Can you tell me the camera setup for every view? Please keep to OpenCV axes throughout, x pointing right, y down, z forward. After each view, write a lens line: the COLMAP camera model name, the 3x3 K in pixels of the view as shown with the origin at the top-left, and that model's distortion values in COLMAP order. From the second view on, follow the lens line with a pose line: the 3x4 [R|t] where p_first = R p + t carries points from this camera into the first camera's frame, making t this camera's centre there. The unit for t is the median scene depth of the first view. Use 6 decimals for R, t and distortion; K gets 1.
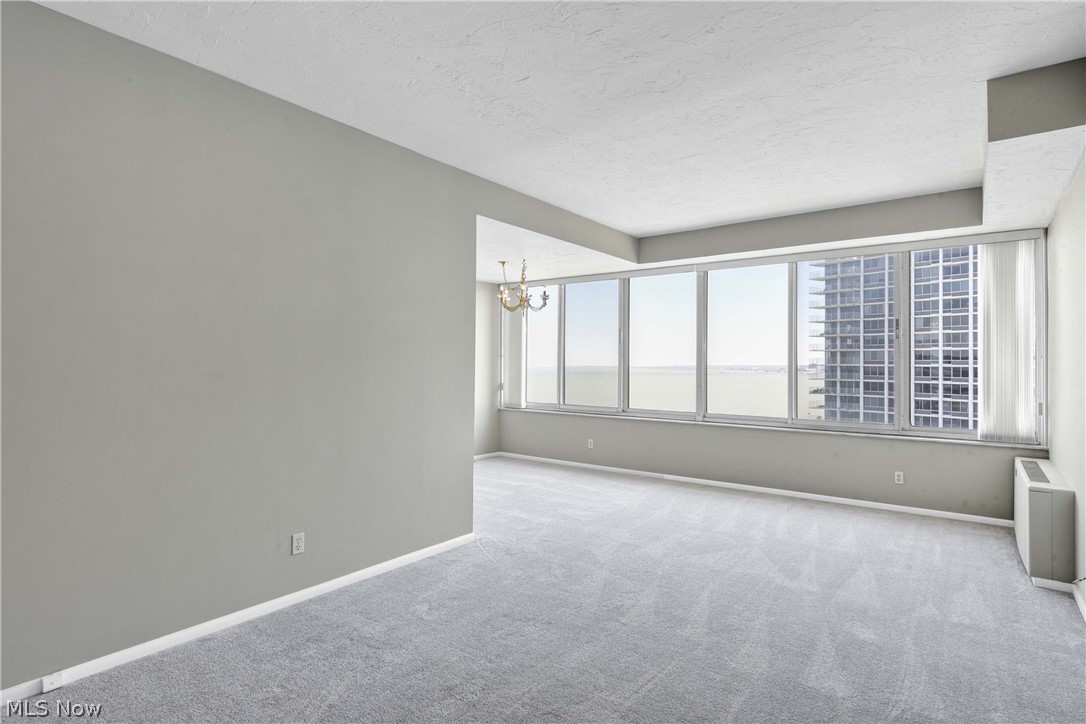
lens RADIAL K [[568.9, 0, 536.6], [0, 568.9, 355.9], [0, 0, 1]] dist [0.008246, -0.005424]
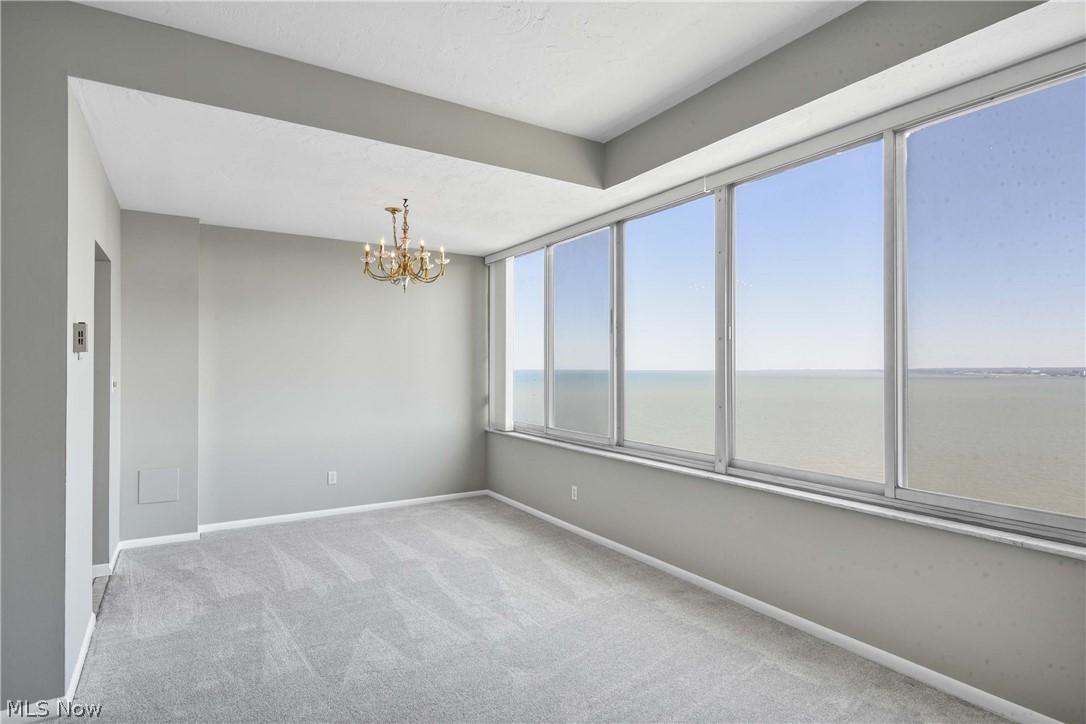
lens RADIAL K [[568.9, 0, 537.4], [0, 568.9, 360.7], [0, 0, 1]] dist [0.008246, -0.005424]
pose [[0.936739, -0.010581, -0.349869, 0.311524], [0.010913, 0.999940, -0.001024, 0.008870], [0.349859, -0.002859, 0.936798, 0.443693]]
